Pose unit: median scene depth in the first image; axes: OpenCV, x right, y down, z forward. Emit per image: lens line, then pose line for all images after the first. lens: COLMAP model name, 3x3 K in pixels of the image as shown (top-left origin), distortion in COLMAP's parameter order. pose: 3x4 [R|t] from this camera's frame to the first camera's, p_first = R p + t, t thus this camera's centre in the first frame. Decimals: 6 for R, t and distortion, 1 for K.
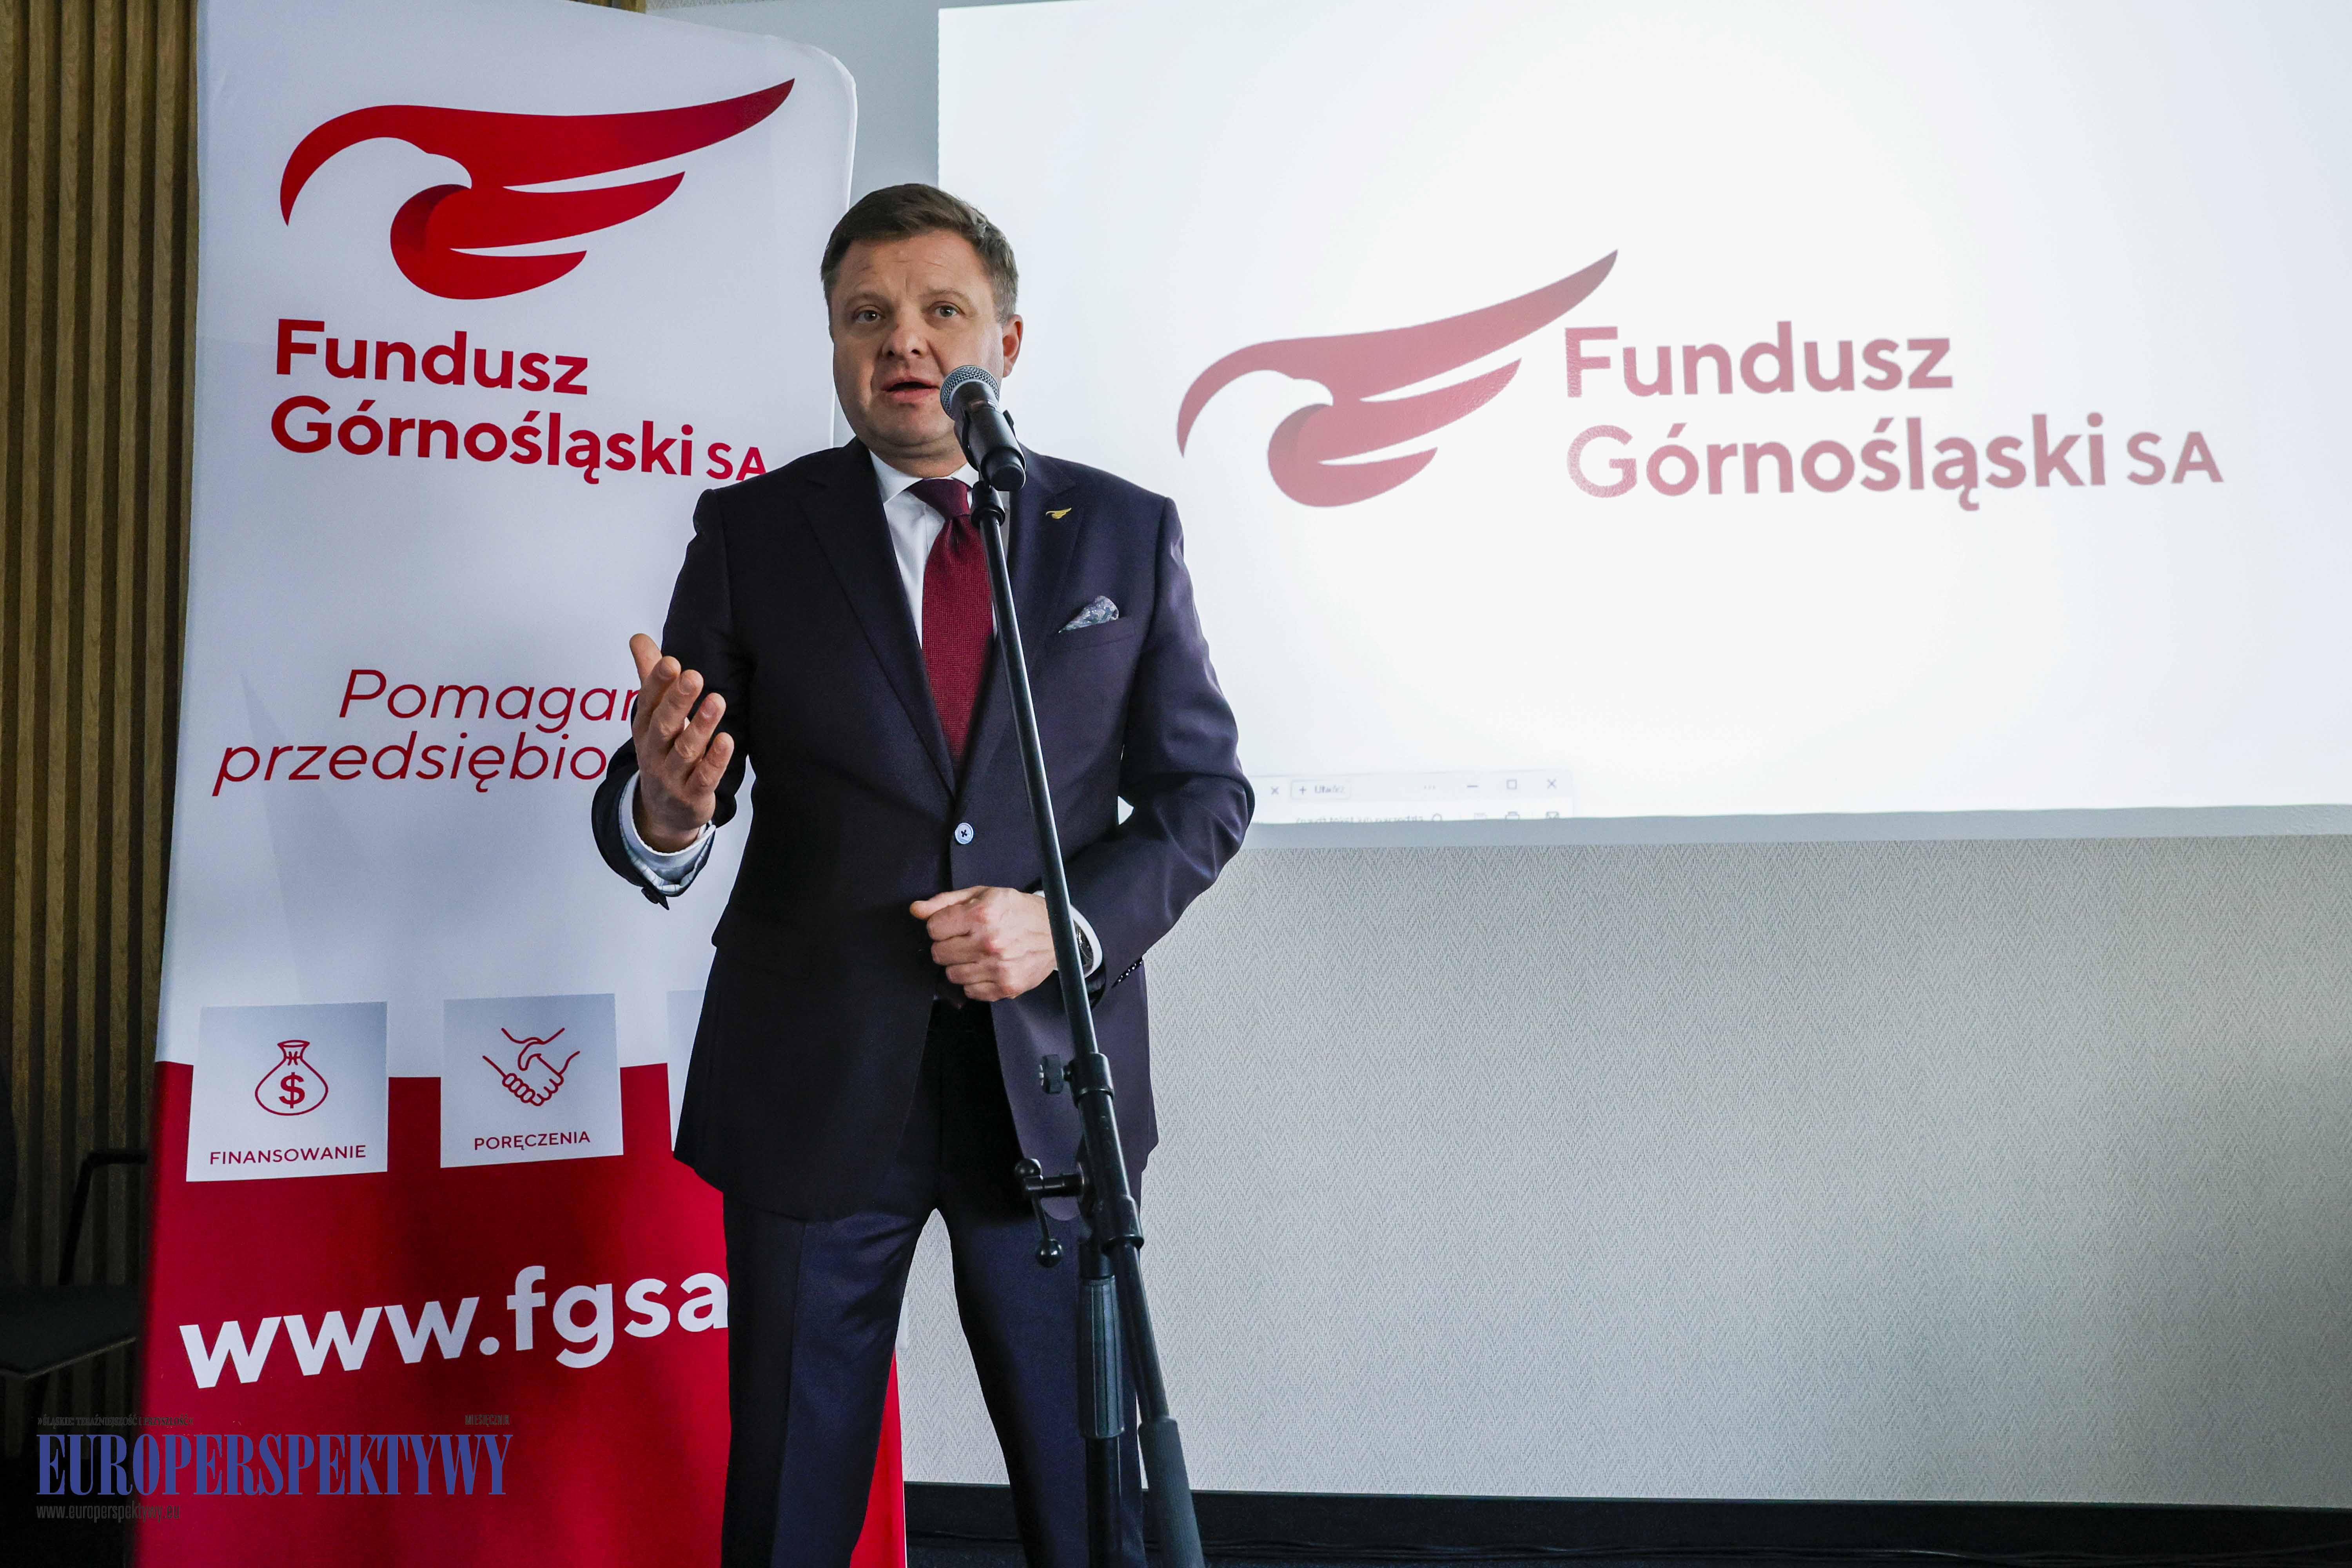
lens RADIAL K [[1688.0, 0, 1146.1], [0, 1688.0, 723.0], [0, 0, 1]] dist [-0.088543, 0.081169]
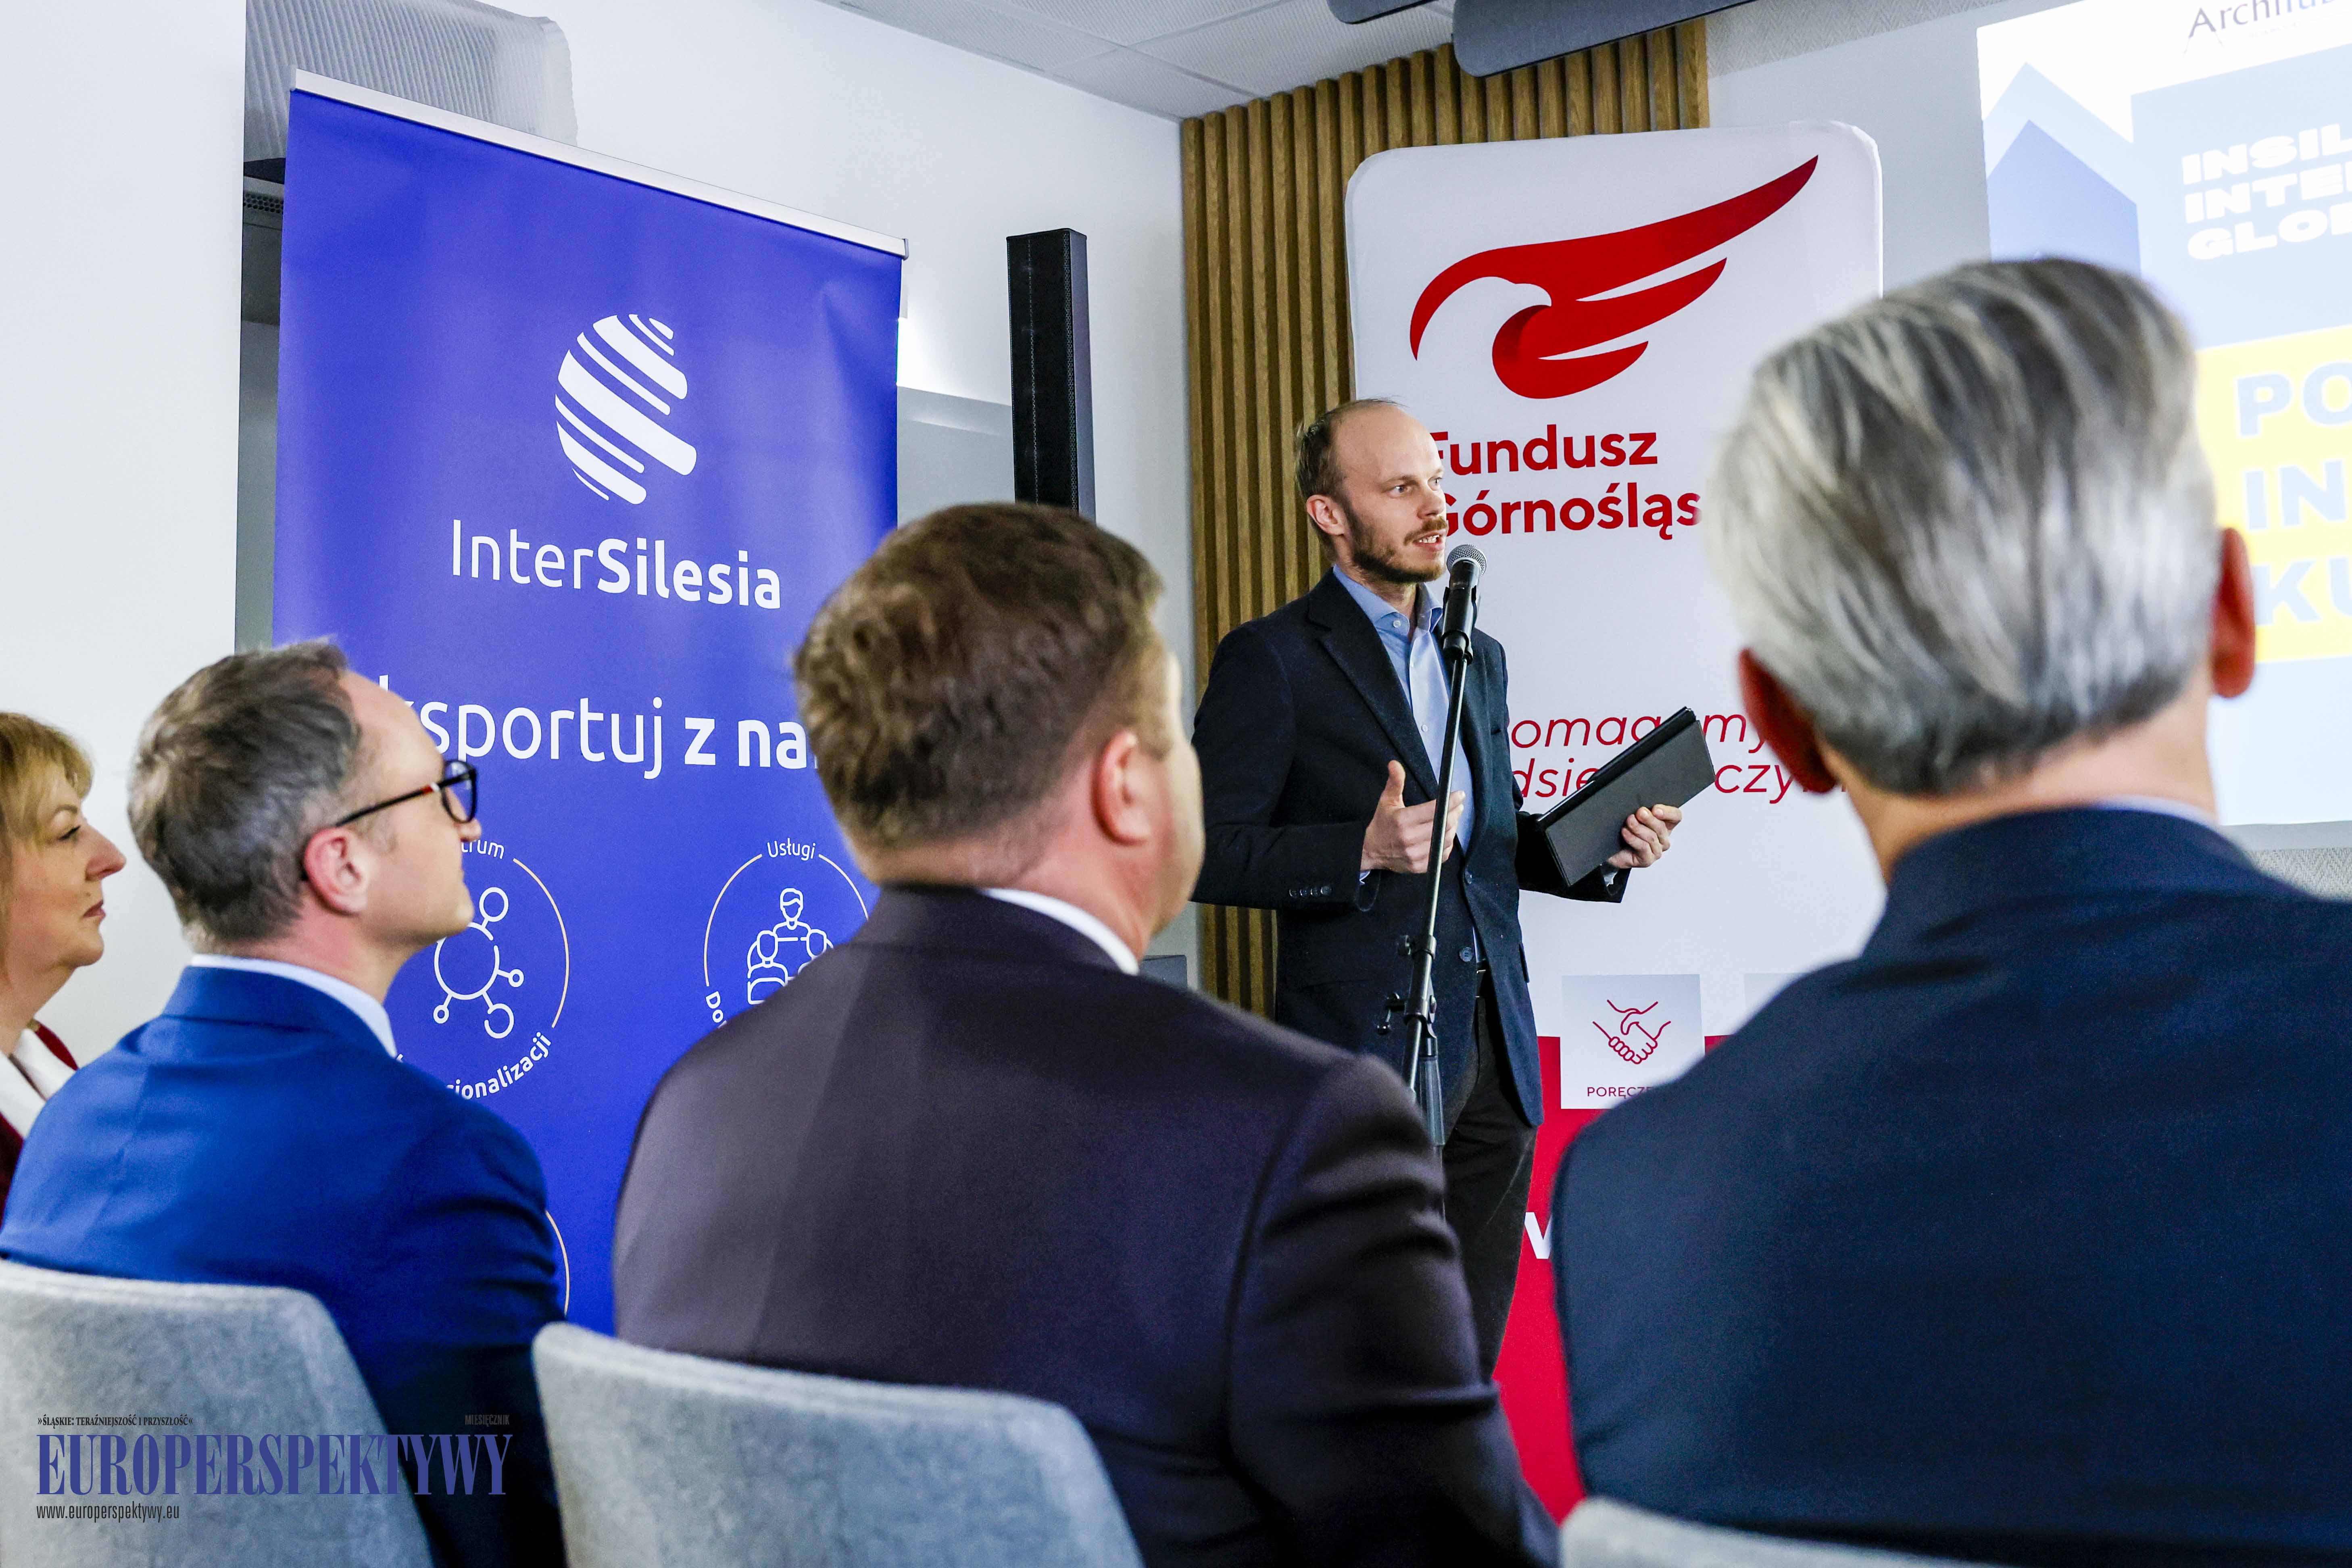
lens RADIAL K [[2504.9, 0, 1167.4], [0, 2504.9, 614.6], [0, 0, 1]] dist [-0.020148, 0.000000]
pose [[0.823878, -0.075396, -0.561730, 0.365509], [0.038908, 0.996298, -0.076658, 0.029349], [0.565430, 0.041302, 0.823761, -0.643898]]
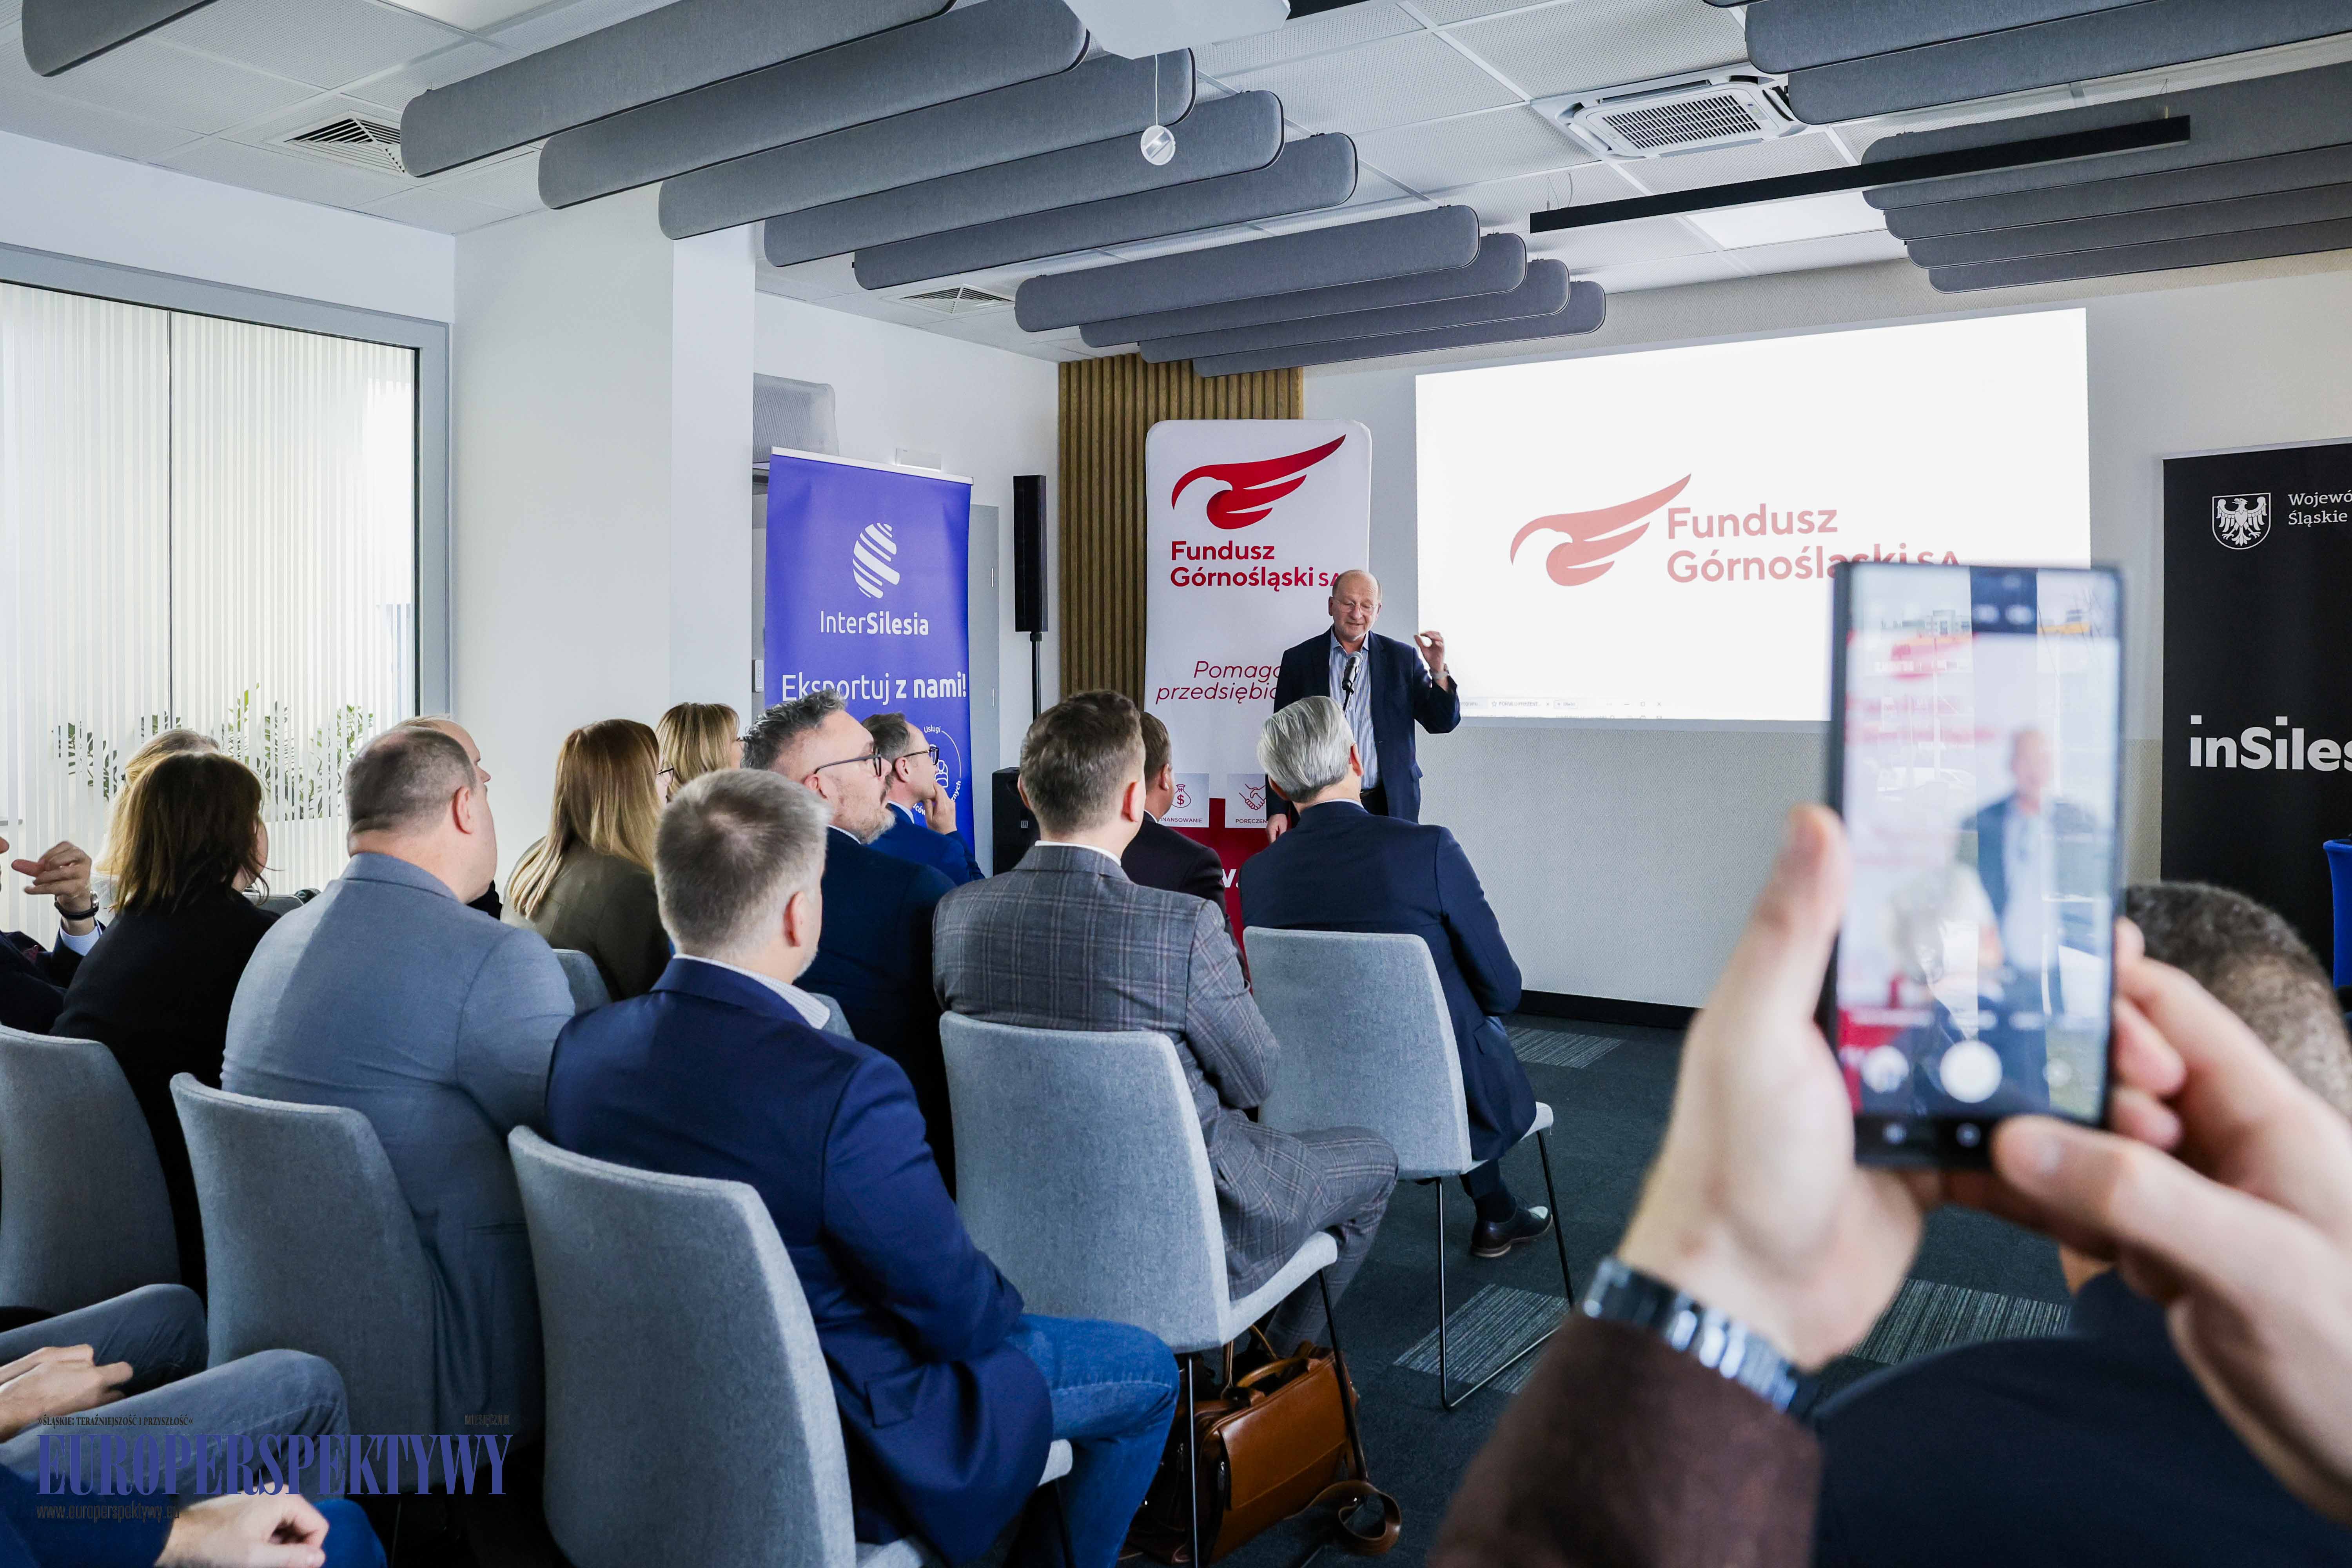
lens RADIAL K [[1688.0, 0, 1158.6], [0, 1688.0, 656.1], [0, 0, 1]] dist [-0.088543, 0.081169]
pose [[0.887639, 0.003533, -0.460527, 0.796991], [0.014462, 0.999264, 0.035540, -0.143180], [0.460314, -0.038206, 0.886934, -1.600126]]
